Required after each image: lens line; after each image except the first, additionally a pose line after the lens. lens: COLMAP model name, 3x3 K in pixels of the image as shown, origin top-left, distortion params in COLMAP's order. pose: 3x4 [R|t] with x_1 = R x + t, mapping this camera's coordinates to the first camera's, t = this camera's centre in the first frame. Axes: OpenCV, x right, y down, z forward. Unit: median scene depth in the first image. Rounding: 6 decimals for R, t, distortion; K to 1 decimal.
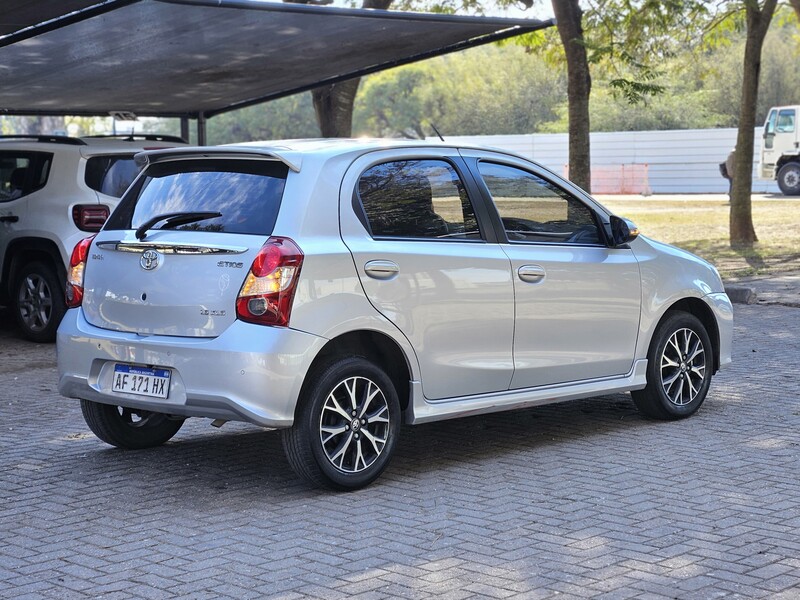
lens RADIAL K [[1642.2, 0, 400.0], [0, 1642.2, 300.4], [0, 0, 1]] dist [-0.441220, 0.000000]
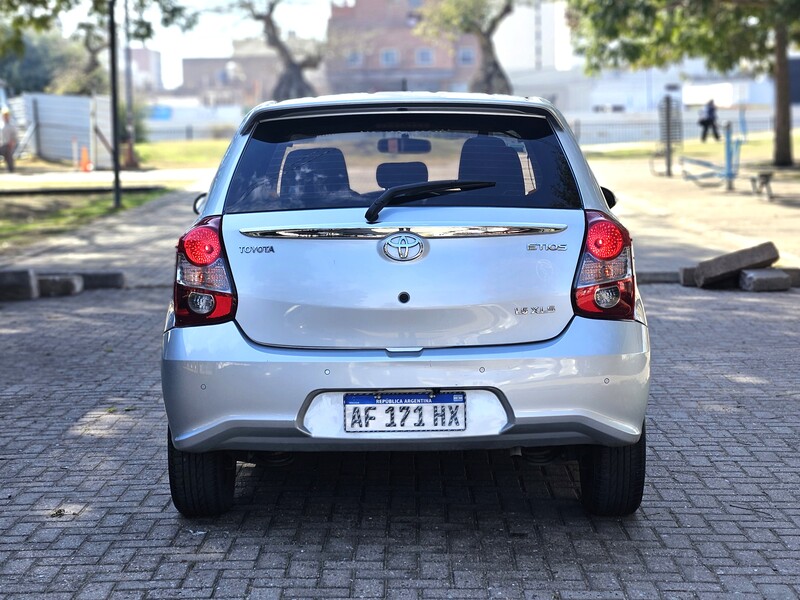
lens RADIAL K [[1642.2, 0, 400.1], [0, 1642.2, 299.7], [0, 0, 1]] dist [-0.441220, 0.000000]
pose [[0.737891, -0.069994, 0.671281, -0.640948], [0.058790, 0.997493, 0.039384, -0.029833], [-0.672355, 0.010404, 0.740156, 0.442076]]
